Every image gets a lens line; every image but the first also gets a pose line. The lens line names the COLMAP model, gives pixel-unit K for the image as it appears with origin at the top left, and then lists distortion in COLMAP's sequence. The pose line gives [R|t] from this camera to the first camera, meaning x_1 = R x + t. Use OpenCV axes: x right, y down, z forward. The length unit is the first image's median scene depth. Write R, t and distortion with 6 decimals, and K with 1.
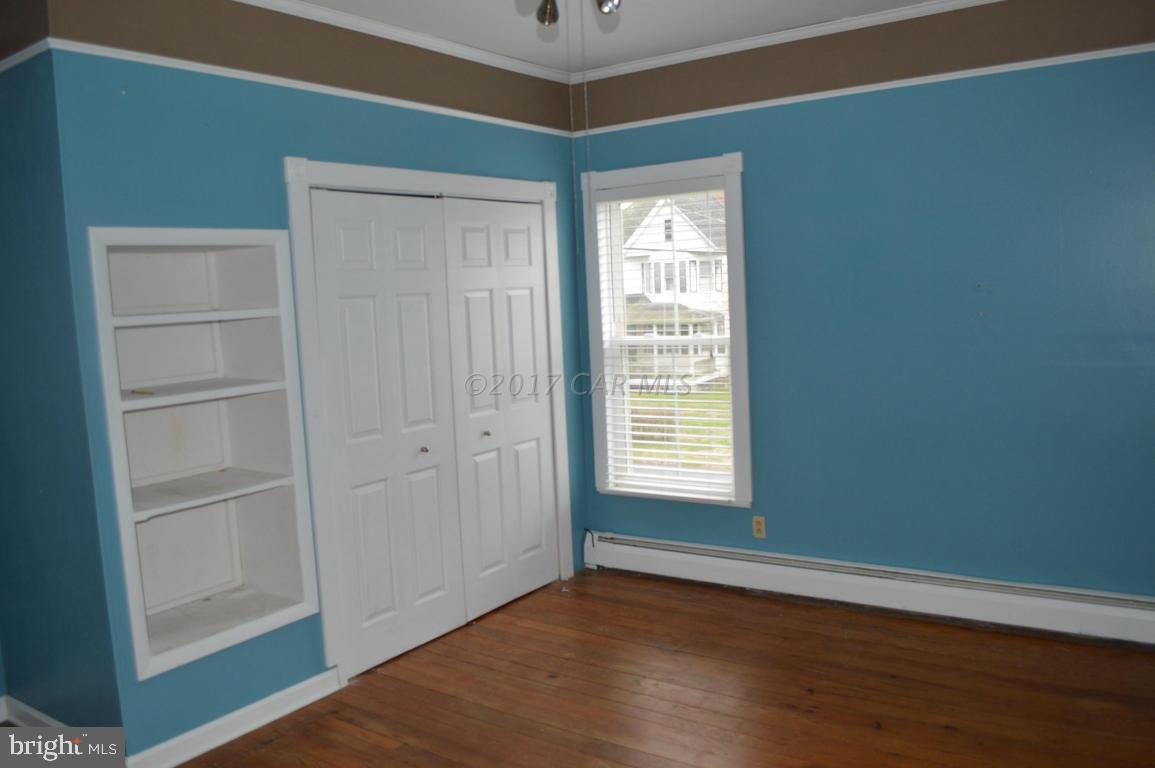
lens RADIAL K [[936.1, 0, 576.3], [0, 936.1, 386.8], [0, 0, 1]] dist [-0.068969, 0.000550]
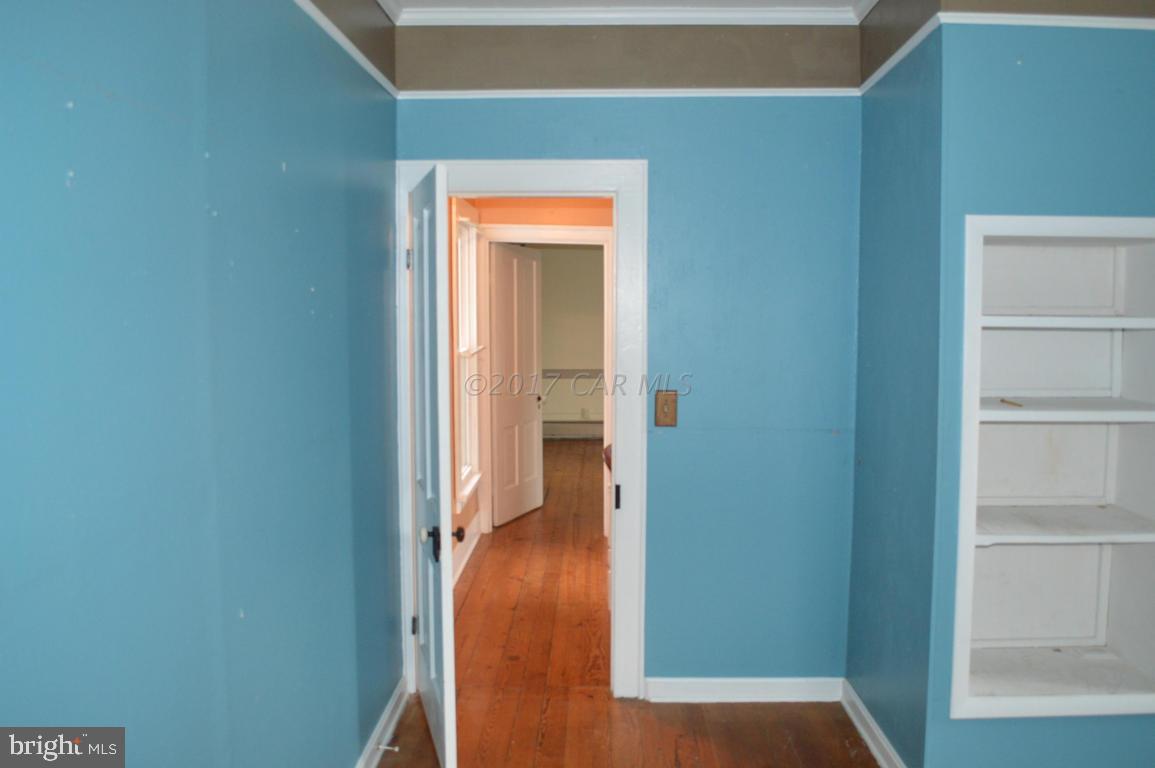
lens RADIAL K [[936.1, 0, 583.5], [0, 936.1, 379.6], [0, 0, 1]] dist [-0.068969, 0.000550]
pose [[0.572654, 0.109620, -0.812435, 0.011615], [-0.117601, 0.991754, 0.050923, -0.011660], [0.811319, 0.066381, 0.580823, 0.135549]]
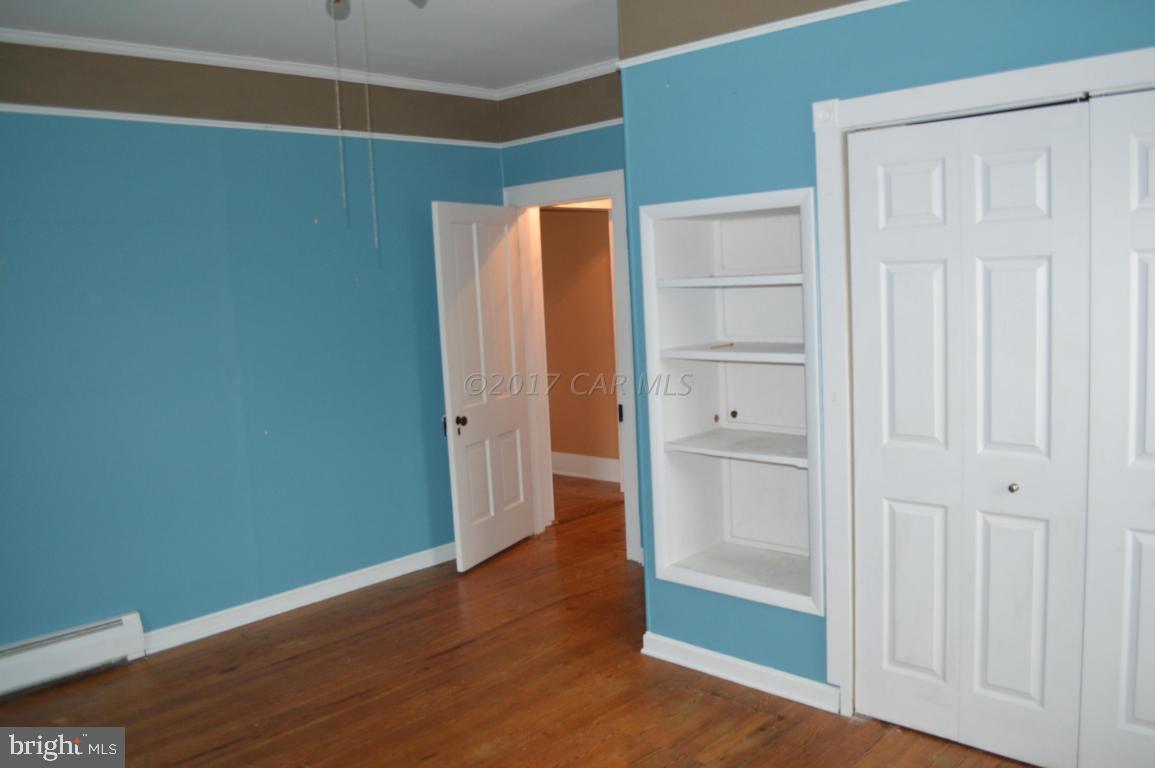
lens RADIAL K [[936.1, 0, 576.7], [0, 936.1, 383.8], [0, 0, 1]] dist [-0.068969, 0.000550]
pose [[-0.155225, 0.161478, -0.974592, 0.611173], [-0.052285, 0.983824, 0.171336, -0.121851], [0.986495, 0.077552, -0.144271, 0.903038]]
